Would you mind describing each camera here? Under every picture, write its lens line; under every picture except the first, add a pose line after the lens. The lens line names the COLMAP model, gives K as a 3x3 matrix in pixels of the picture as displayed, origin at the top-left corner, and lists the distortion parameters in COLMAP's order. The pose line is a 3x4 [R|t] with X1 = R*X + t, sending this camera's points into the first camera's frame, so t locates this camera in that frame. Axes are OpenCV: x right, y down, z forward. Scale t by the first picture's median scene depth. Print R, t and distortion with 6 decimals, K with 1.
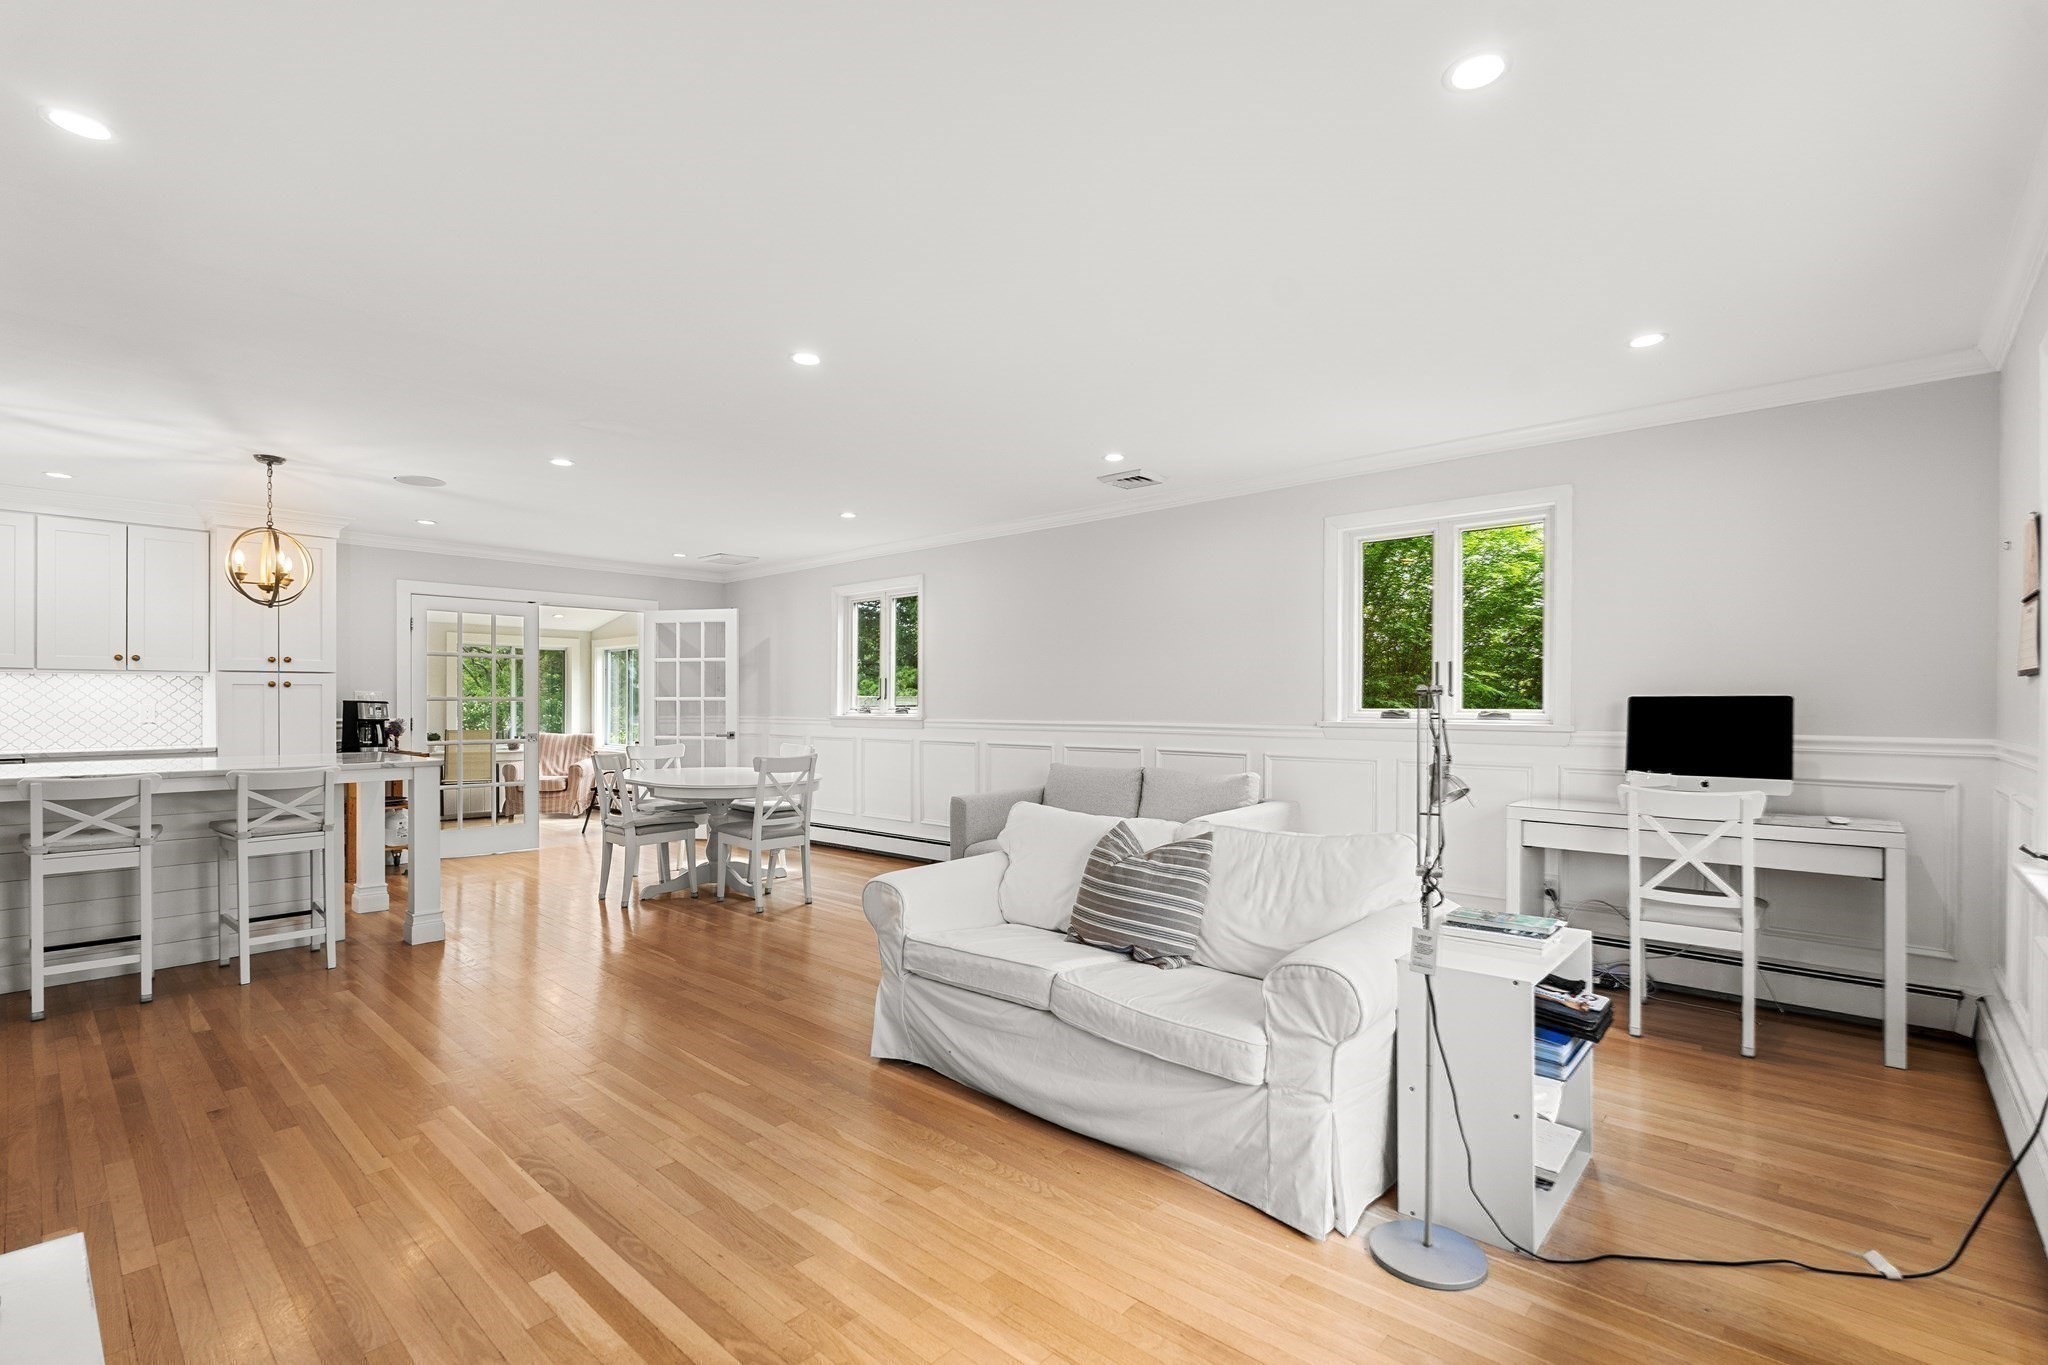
lens RADIAL K [[908.8, 0, 1015.4], [0, 908.8, 699.1], [0, 0, 1]] dist [-0.003843, -0.000061]
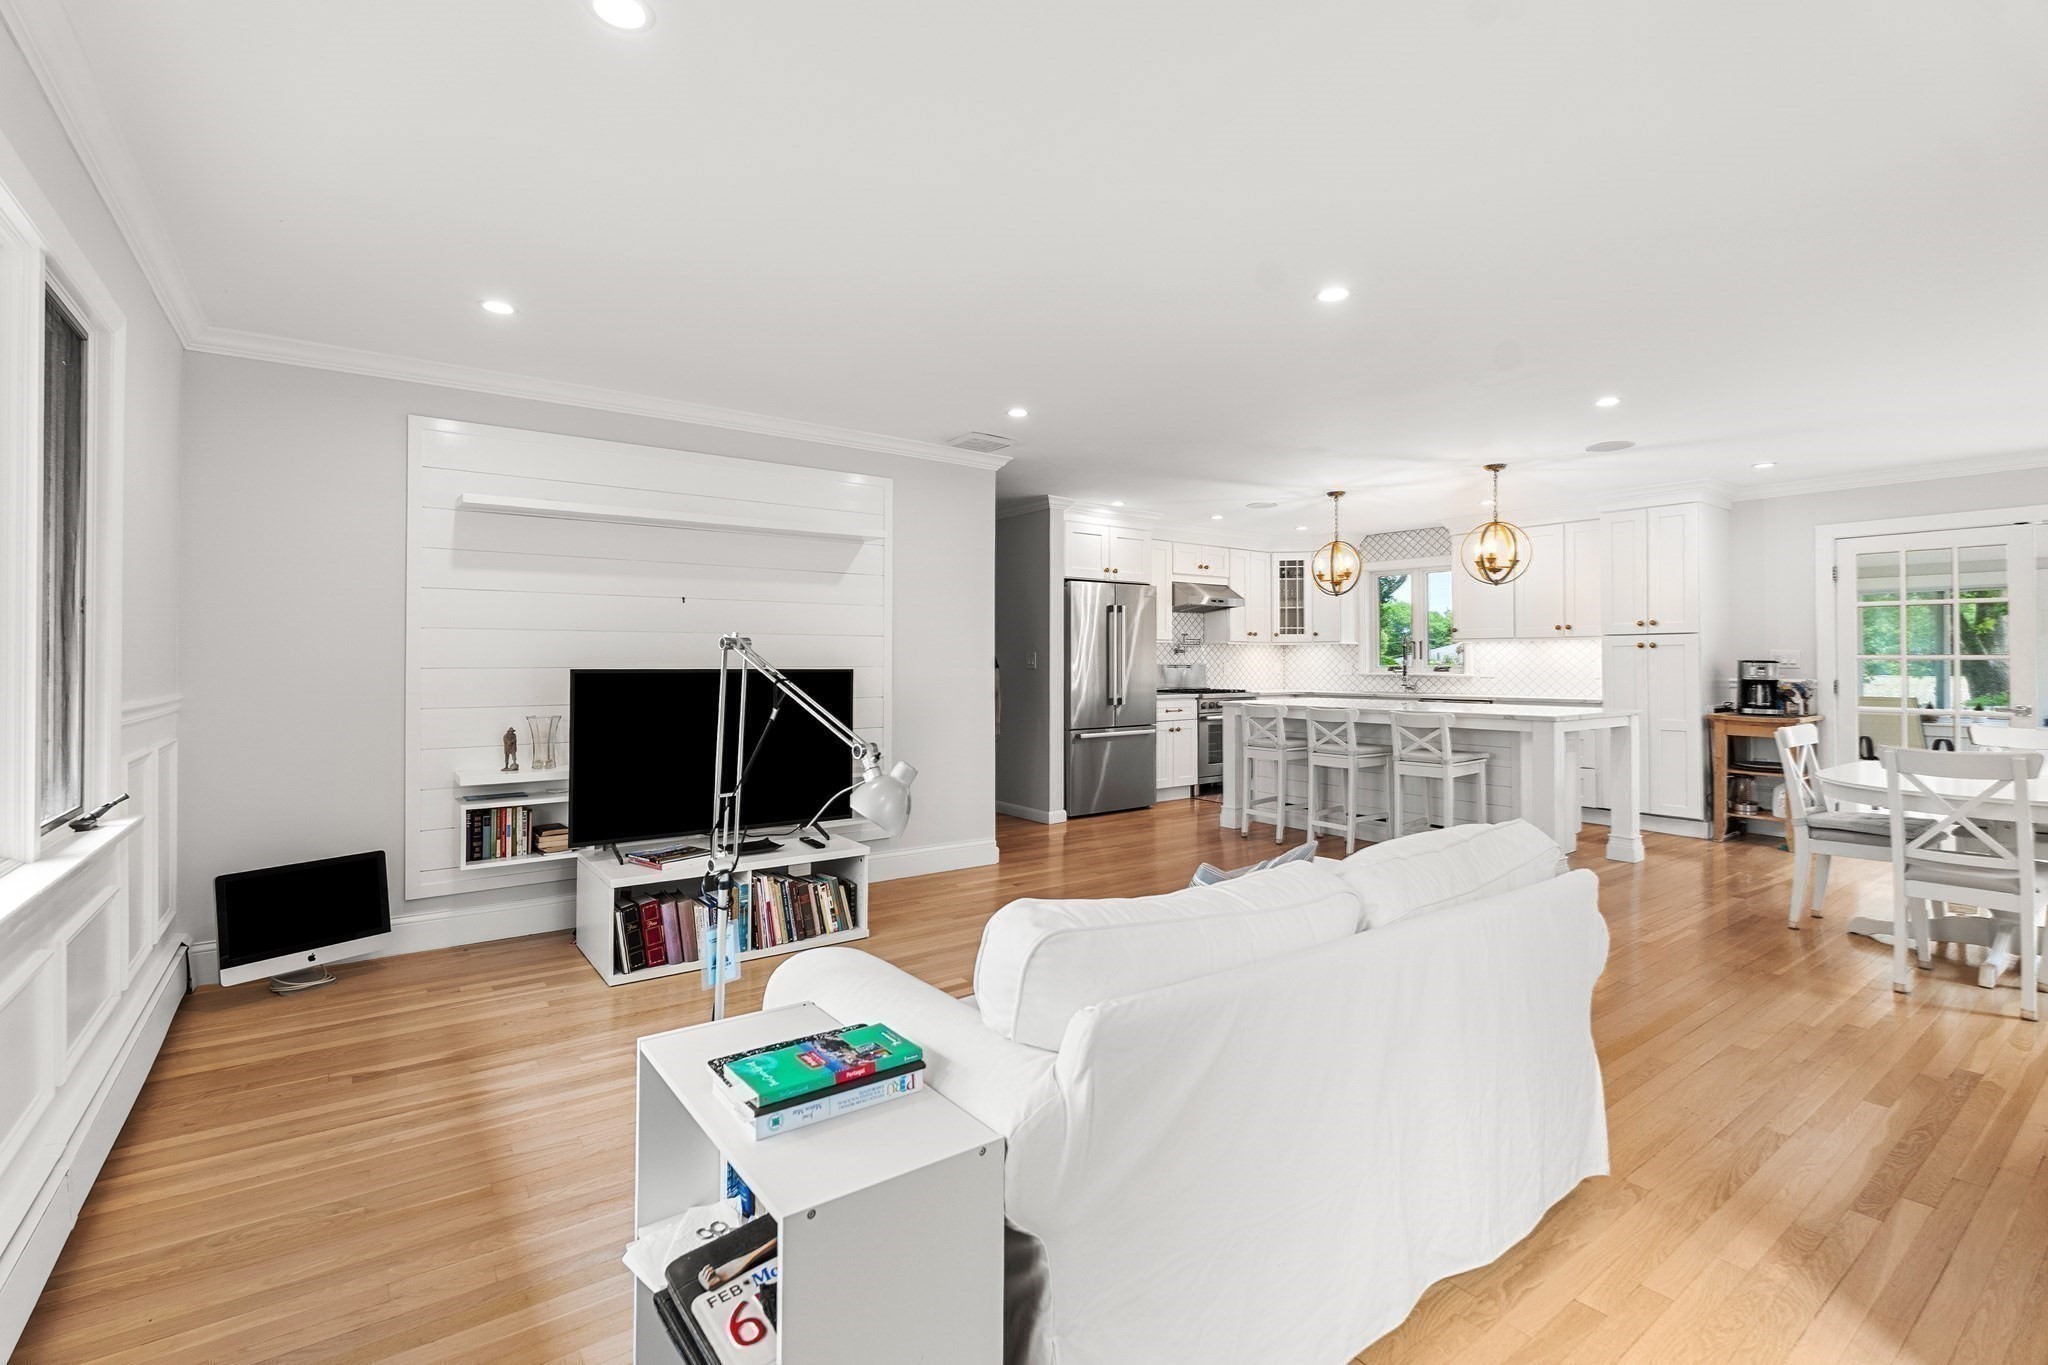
lens RADIAL K [[908.8, 0, 1032.9], [0, 908.8, 647.6], [0, 0, 1]] dist [-0.003843, -0.000061]
pose [[-0.195651, -0.013613, -0.980579, 0.420104], [0.002082, 0.999896, -0.014296, 0.000247], [0.980671, -0.004839, -0.195602, 0.499464]]
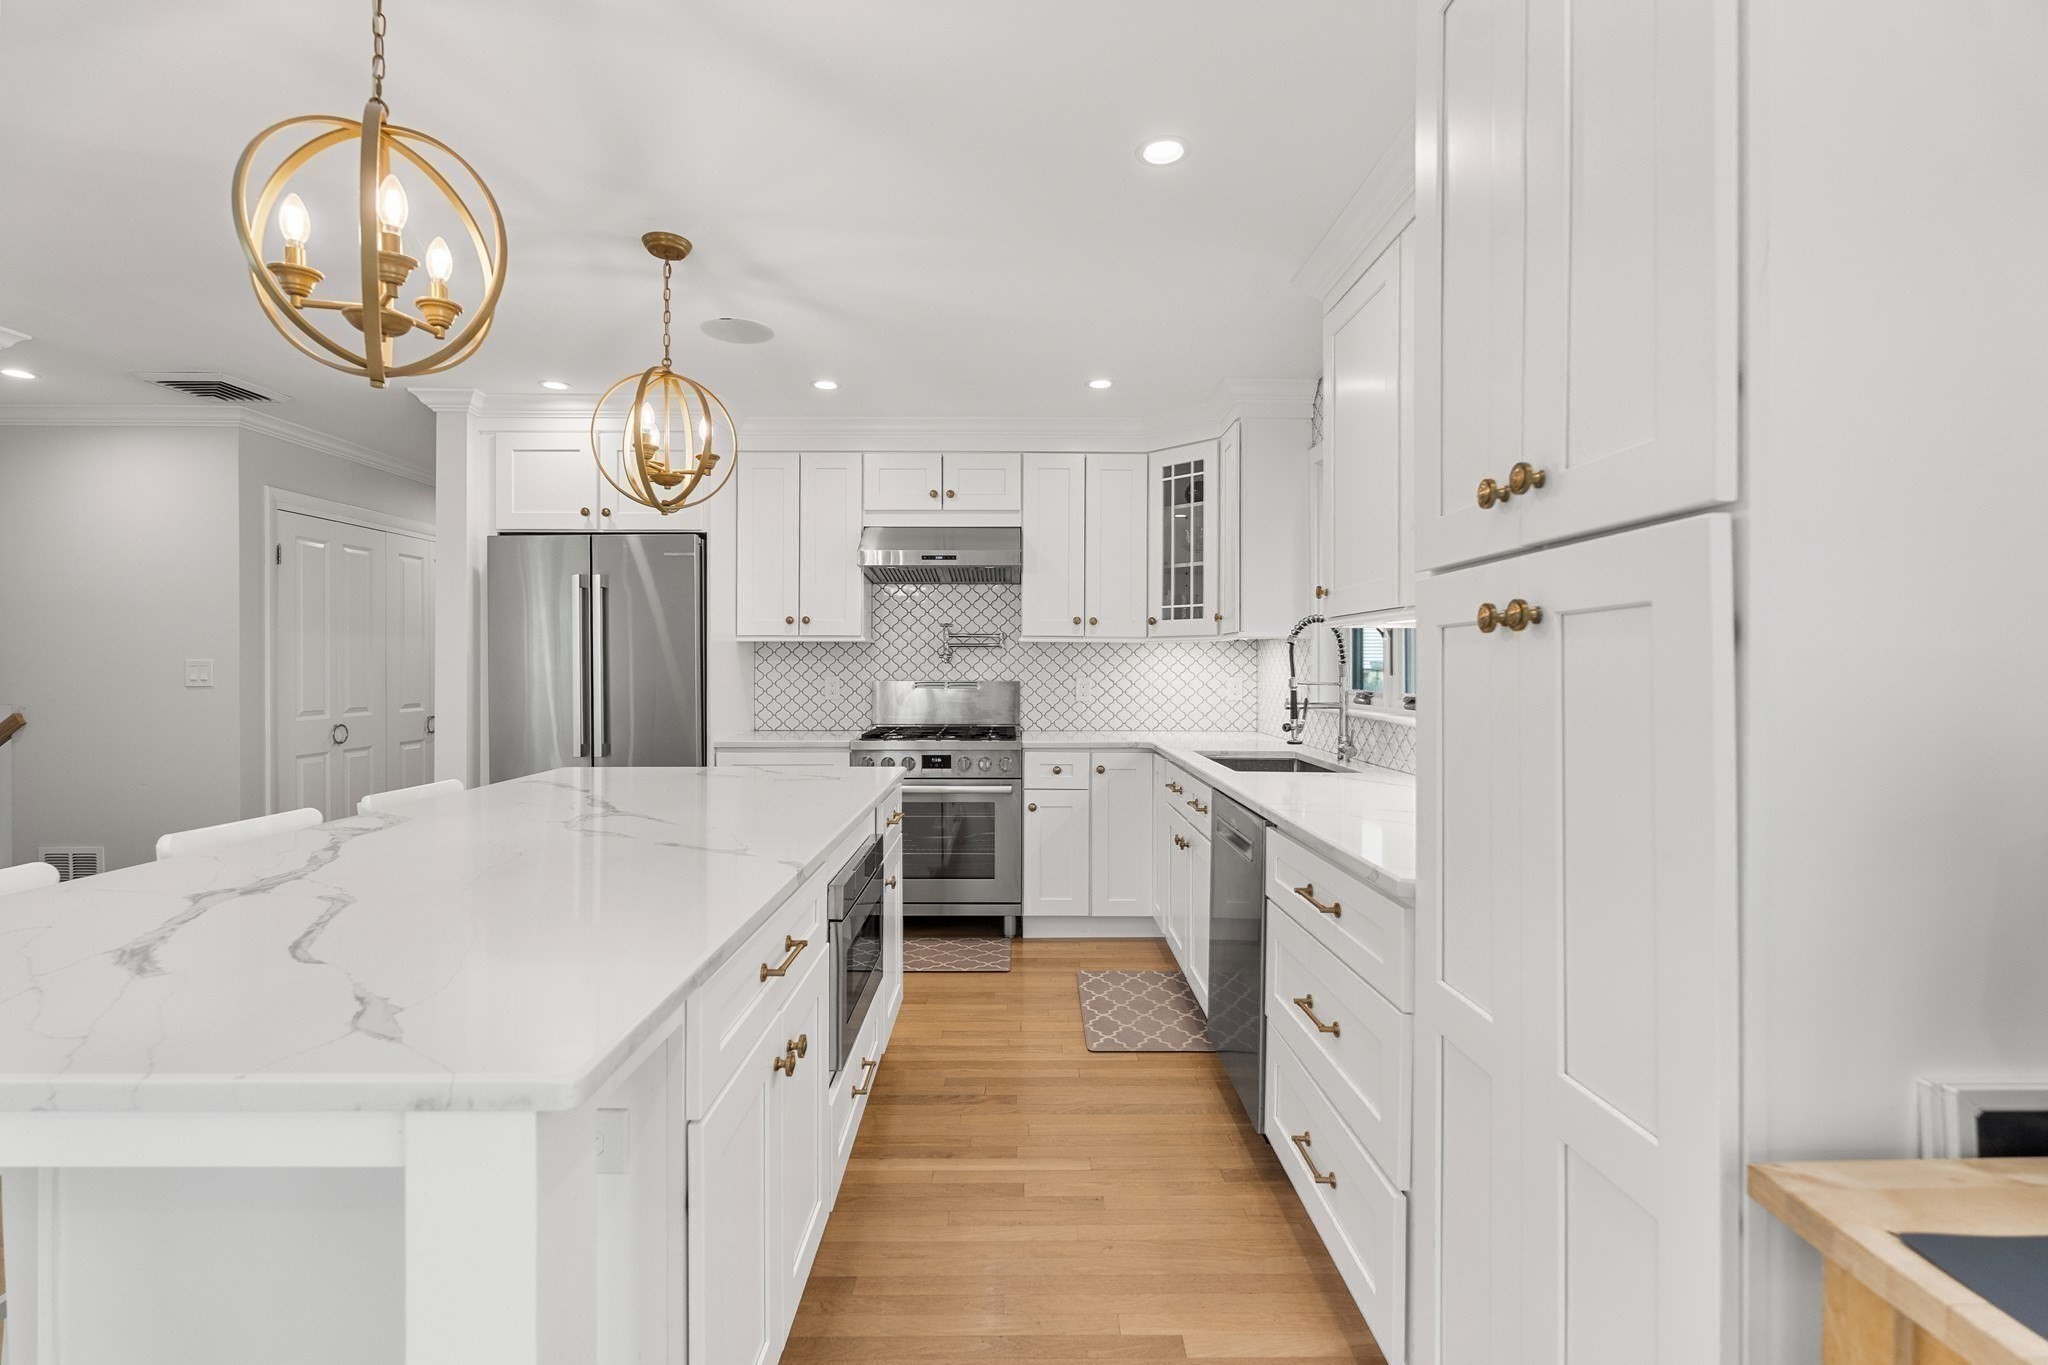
lens RADIAL K [[908.8, 0, 1019.3], [0, 908.8, 666.9], [0, 0, 1]] dist [-0.003843, -0.000061]
pose [[-0.736298, 0.003471, -0.676649, -0.625479], [0.001718, 0.999993, 0.003260, -0.008654], [0.676655, 0.001238, -0.736299, 1.097920]]
